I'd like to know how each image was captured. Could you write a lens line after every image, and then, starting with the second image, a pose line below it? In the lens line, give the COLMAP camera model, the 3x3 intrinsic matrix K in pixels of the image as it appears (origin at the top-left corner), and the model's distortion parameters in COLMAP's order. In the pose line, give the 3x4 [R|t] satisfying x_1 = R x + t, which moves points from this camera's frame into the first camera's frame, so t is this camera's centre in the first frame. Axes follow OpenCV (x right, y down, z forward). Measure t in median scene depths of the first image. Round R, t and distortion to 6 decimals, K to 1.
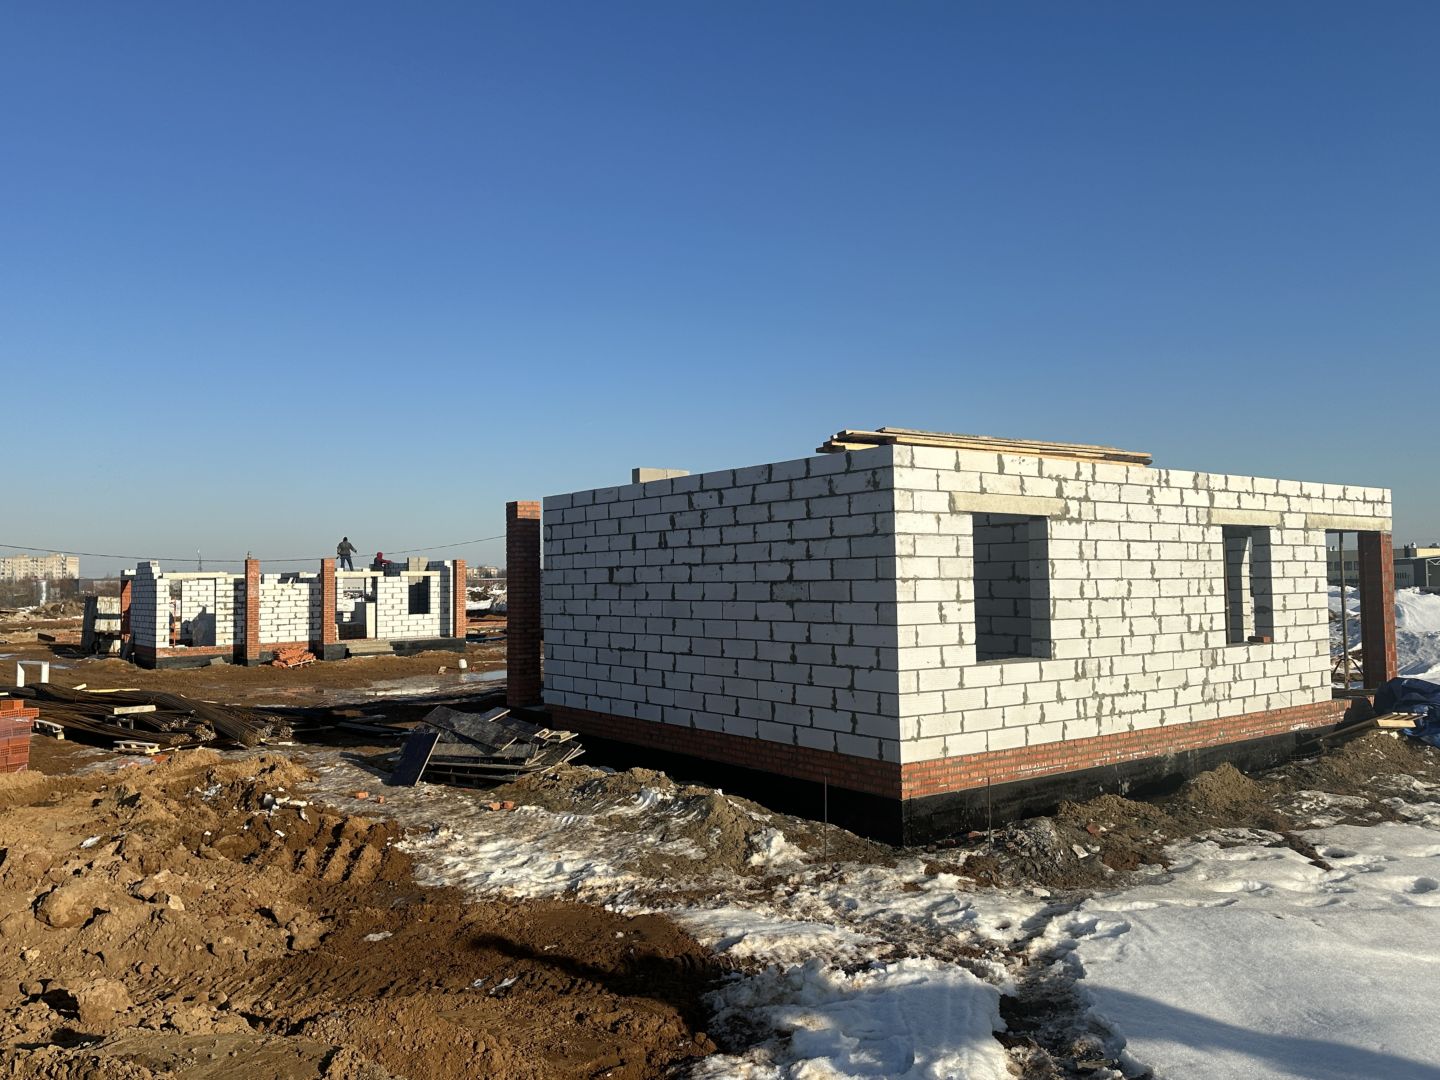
lens RADIAL K [[1078.3, 0, 723.3], [0, 1078.3, 531.8], [0, 0, 1]] dist [-0.034704, -0.011106]
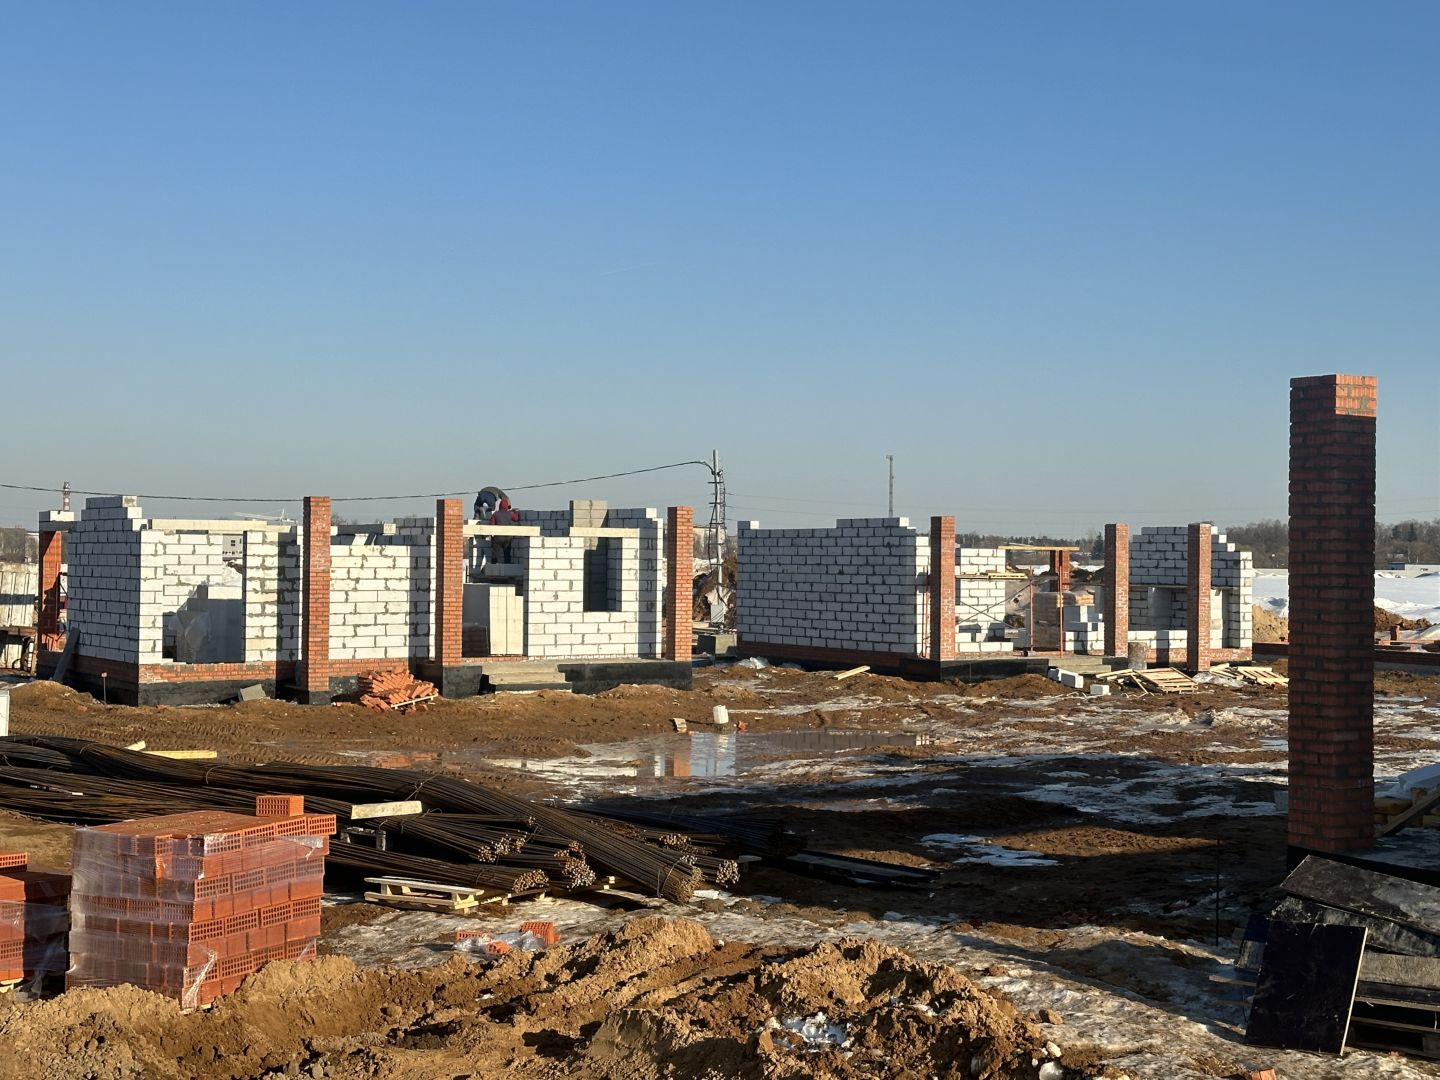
lens RADIAL K [[2083.9, 0, 717.7], [0, 2083.9, 542.9], [0, 0, 1]] dist [0.120194, 0.000000]
pose [[0.987435, 0.027081, -0.155689, -0.092249], [-0.020962, 0.998947, 0.040809, 0.002860], [0.156630, -0.037032, 0.986963, 0.038967]]
